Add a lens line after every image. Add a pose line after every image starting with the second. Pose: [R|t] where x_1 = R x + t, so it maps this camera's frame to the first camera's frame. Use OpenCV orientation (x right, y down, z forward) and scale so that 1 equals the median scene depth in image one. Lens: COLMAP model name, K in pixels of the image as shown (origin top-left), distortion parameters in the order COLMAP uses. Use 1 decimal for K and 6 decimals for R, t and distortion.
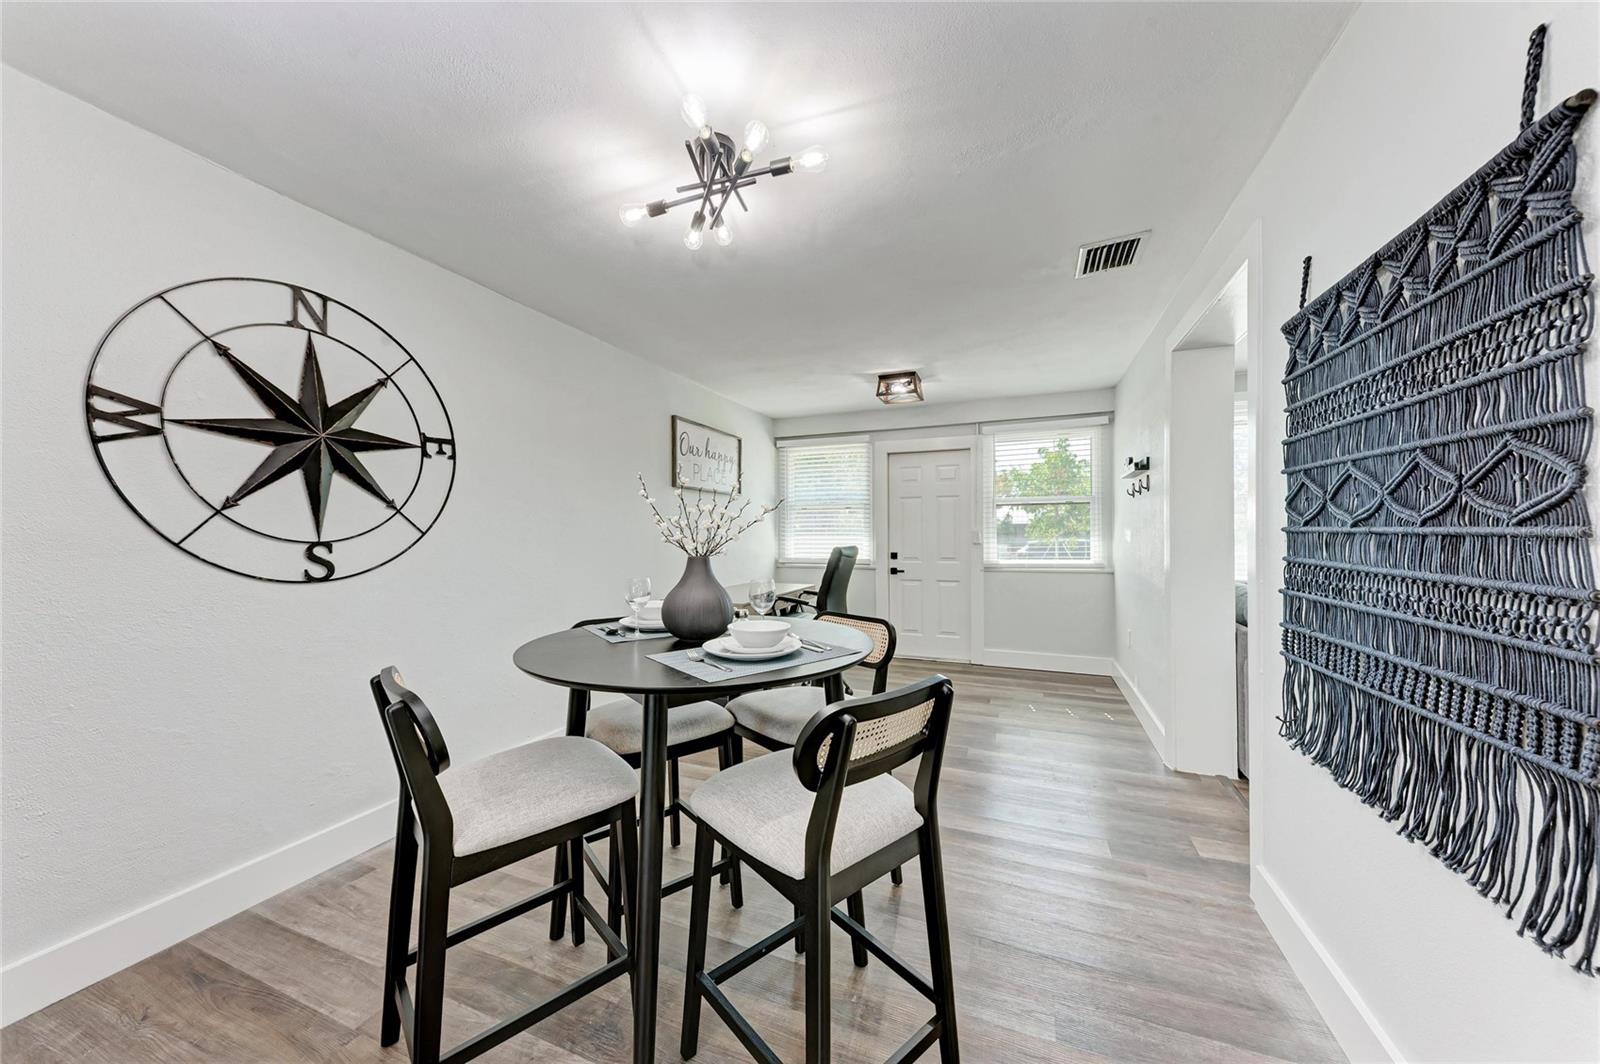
lens RADIAL K [[553.0, 0, 799.9], [0, 553.0, 527.9], [0, 0, 1]] dist [0.002929, 0.000140]
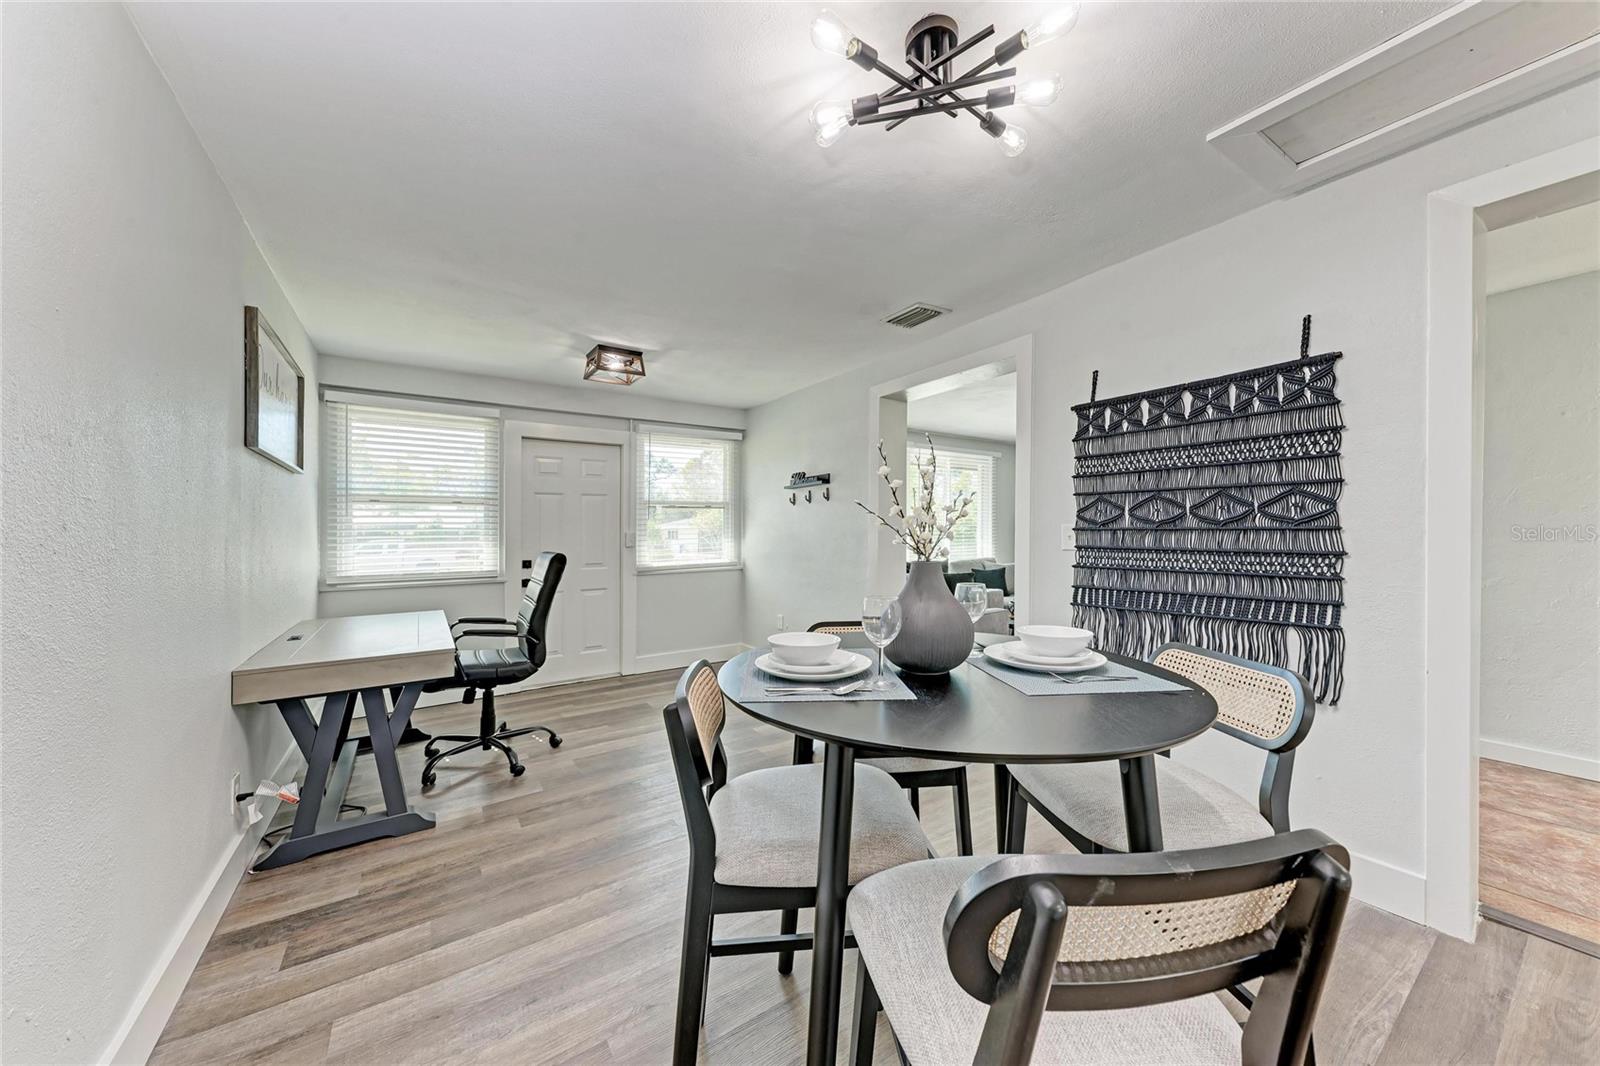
lens RADIAL K [[553.0, 0, 801.1], [0, 553.0, 532.3], [0, 0, 1]] dist [0.002929, 0.000140]
pose [[0.555476, 0.002115, 0.831530, -0.376624], [-0.000081, 0.999997, -0.002490, 0.007783], [-0.831533, 0.001316, 0.555474, 0.291672]]
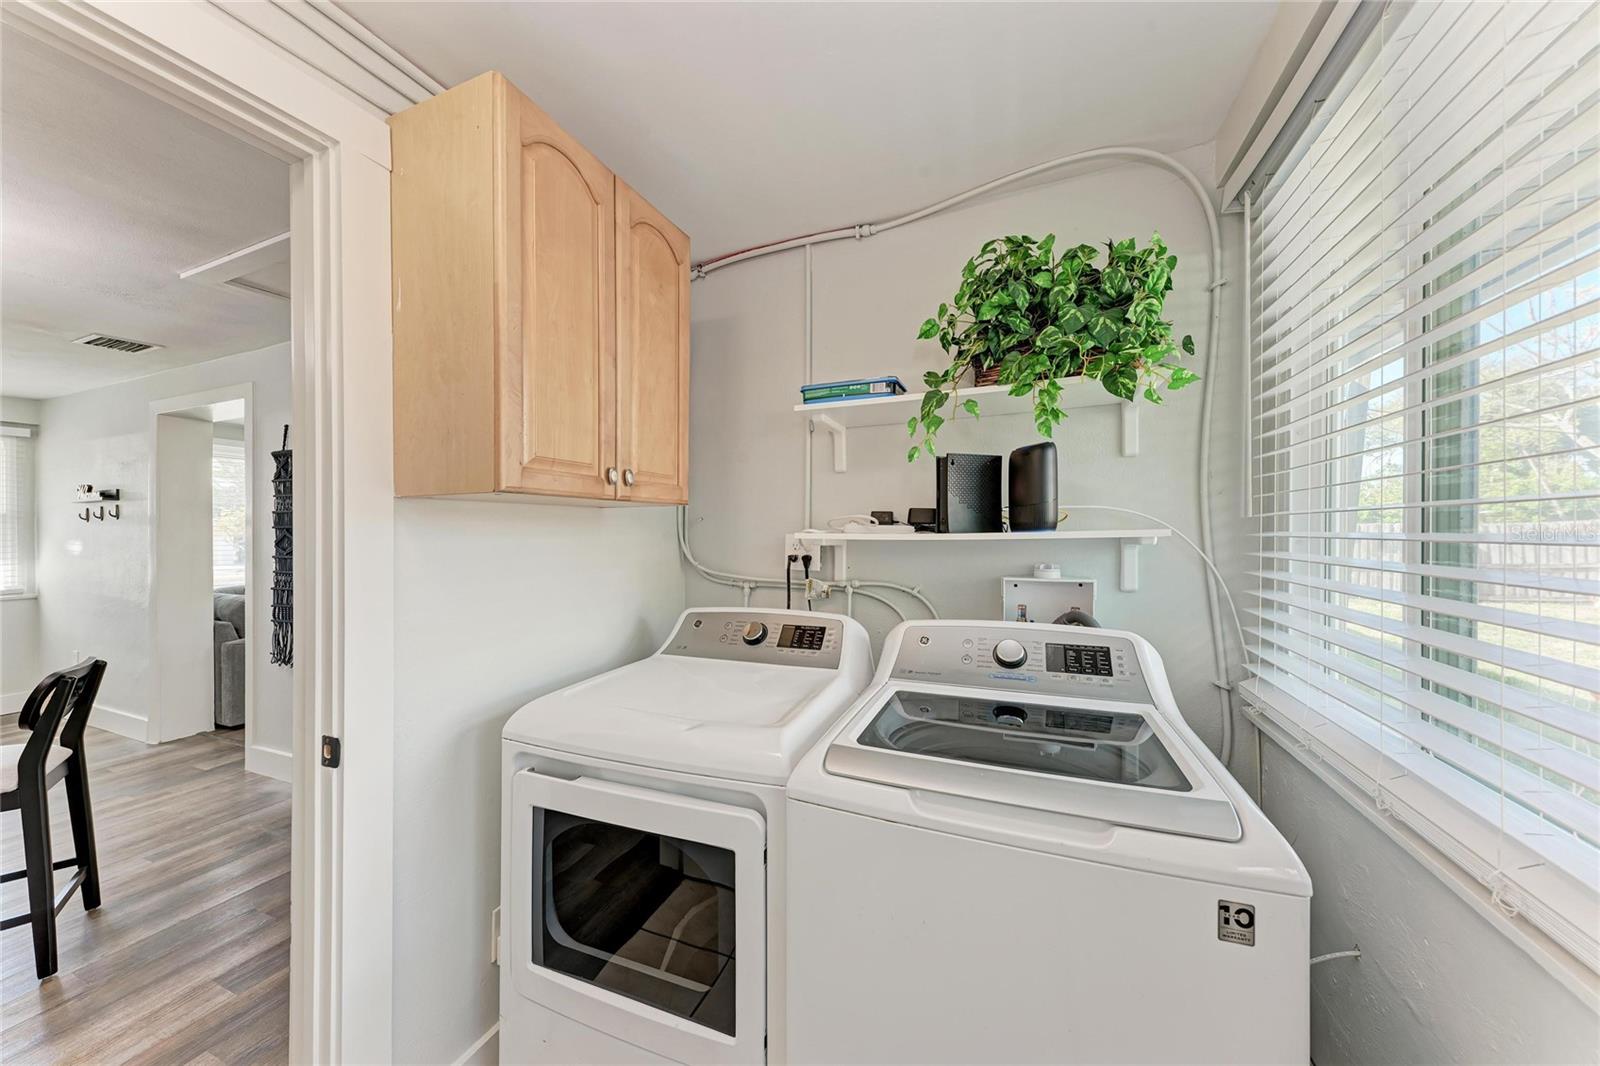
lens RADIAL K [[553.0, 0, 801.2], [0, 553.0, 532.0], [0, 0, 1]] dist [0.002929, 0.000140]
pose [[0.010025, 0.001284, 0.999949, -0.409694], [0.000946, 0.999999, -0.001293, -0.030892], [-0.999949, 0.000959, 0.010024, -0.339739]]
